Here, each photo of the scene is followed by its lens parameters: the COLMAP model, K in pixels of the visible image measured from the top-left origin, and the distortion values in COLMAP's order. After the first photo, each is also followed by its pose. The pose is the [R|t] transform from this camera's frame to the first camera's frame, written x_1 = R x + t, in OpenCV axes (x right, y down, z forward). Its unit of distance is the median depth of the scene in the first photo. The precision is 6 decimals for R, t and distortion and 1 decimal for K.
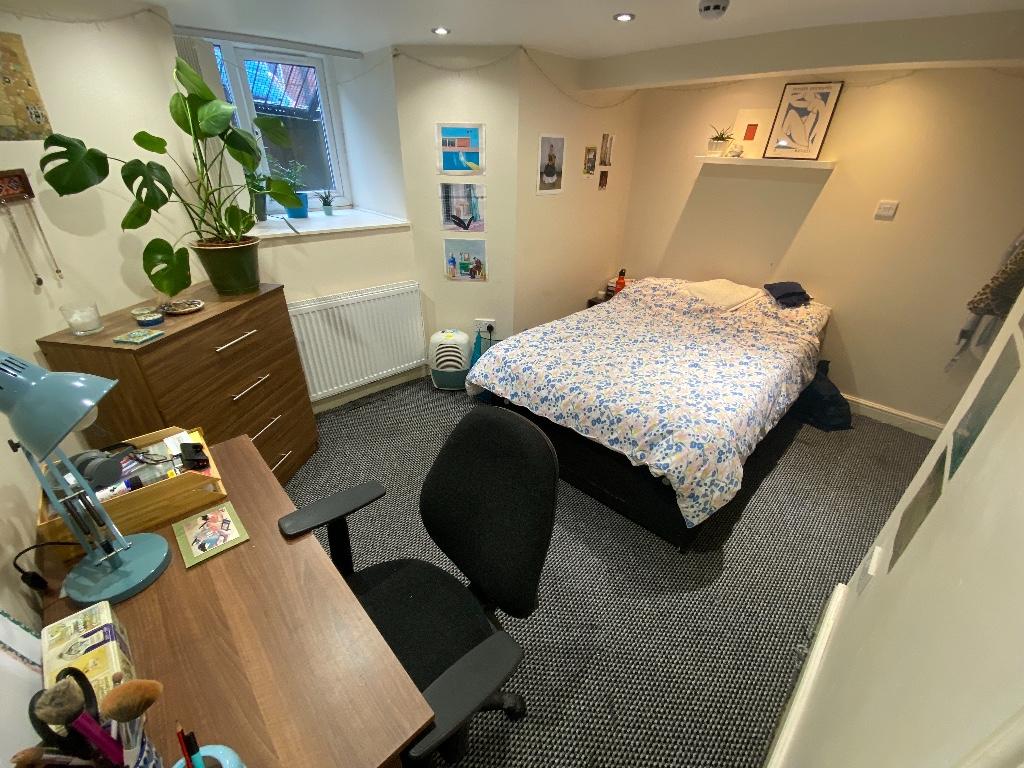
lens RADIAL K [[421.3, 0, 518.3], [0, 421.3, 385.2], [0, 0, 1]] dist [0.025962, -0.022345]
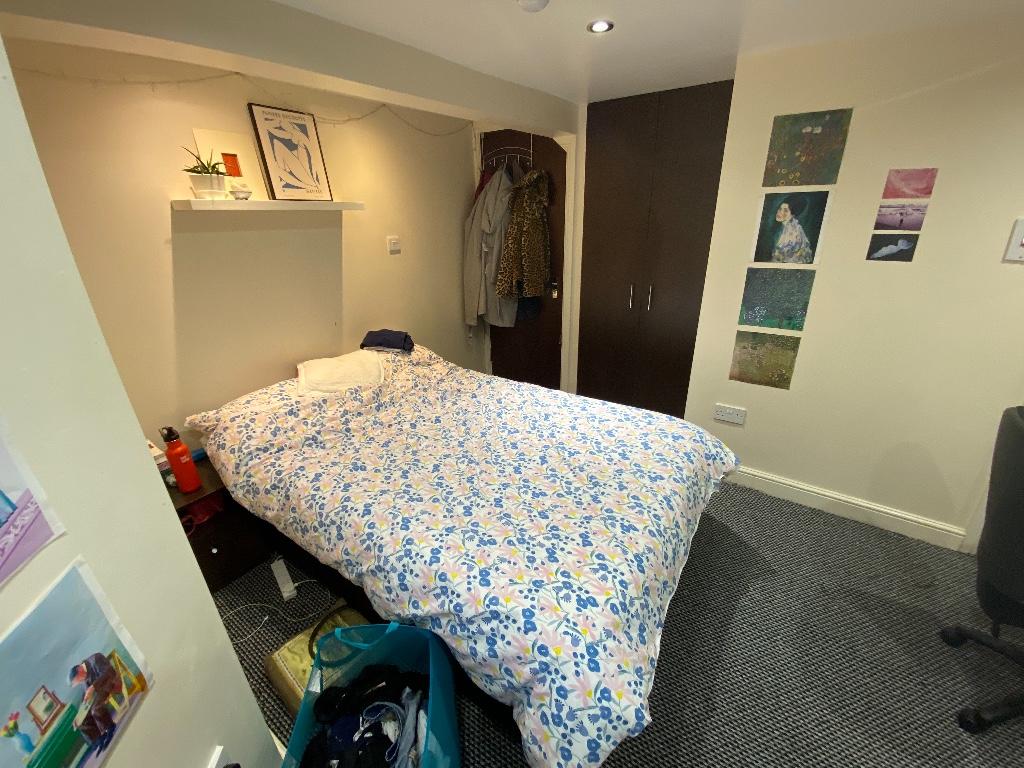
lens RADIAL K [[415.5, 0, 513.4], [0, 415.5, 379.2], [0, 0, 1]] dist [0.068514, -0.045654]
pose [[-0.157270, -0.392394, 0.906252, -0.273434], [0.488342, 0.766722, 0.416725, -0.404380], [-0.858364, 0.508099, 0.071040, 0.750570]]
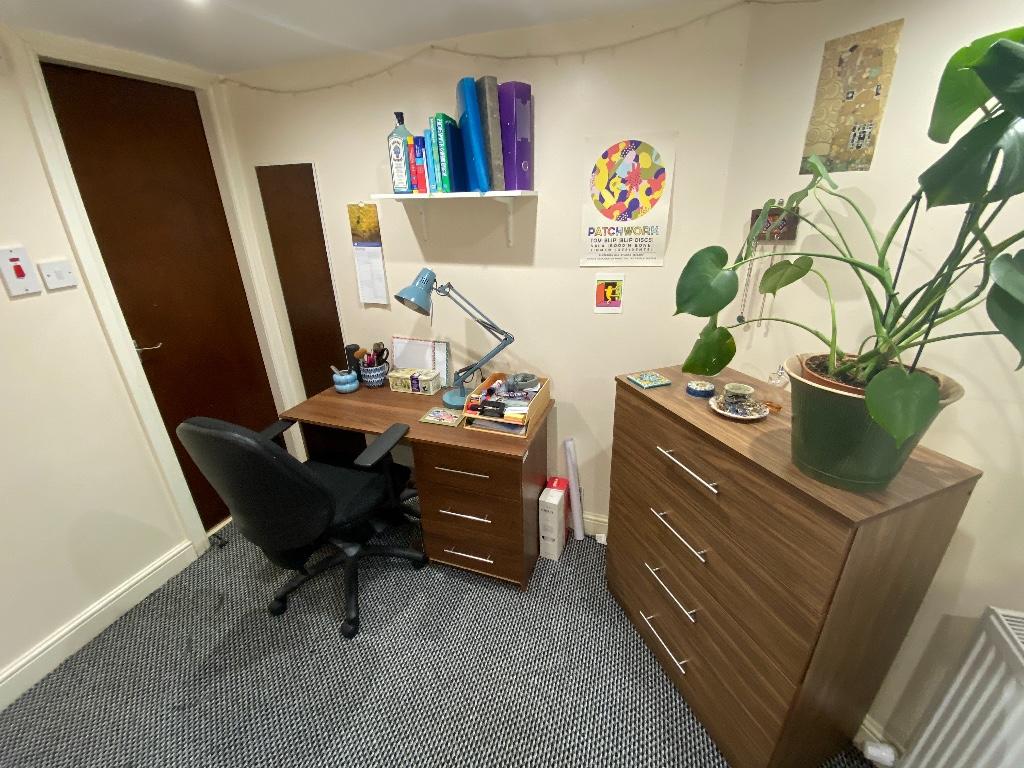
lens RADIAL K [[421.3, 0, 518.3], [0, 421.3, 385.2], [0, 0, 1]] dist [0.025962, -0.022345]
pose [[-0.901716, 0.161873, -0.400881, -0.127671], [-0.205802, 0.654740, 0.727297, -0.373195], [0.380203, 0.738317, -0.557076, 0.709415]]
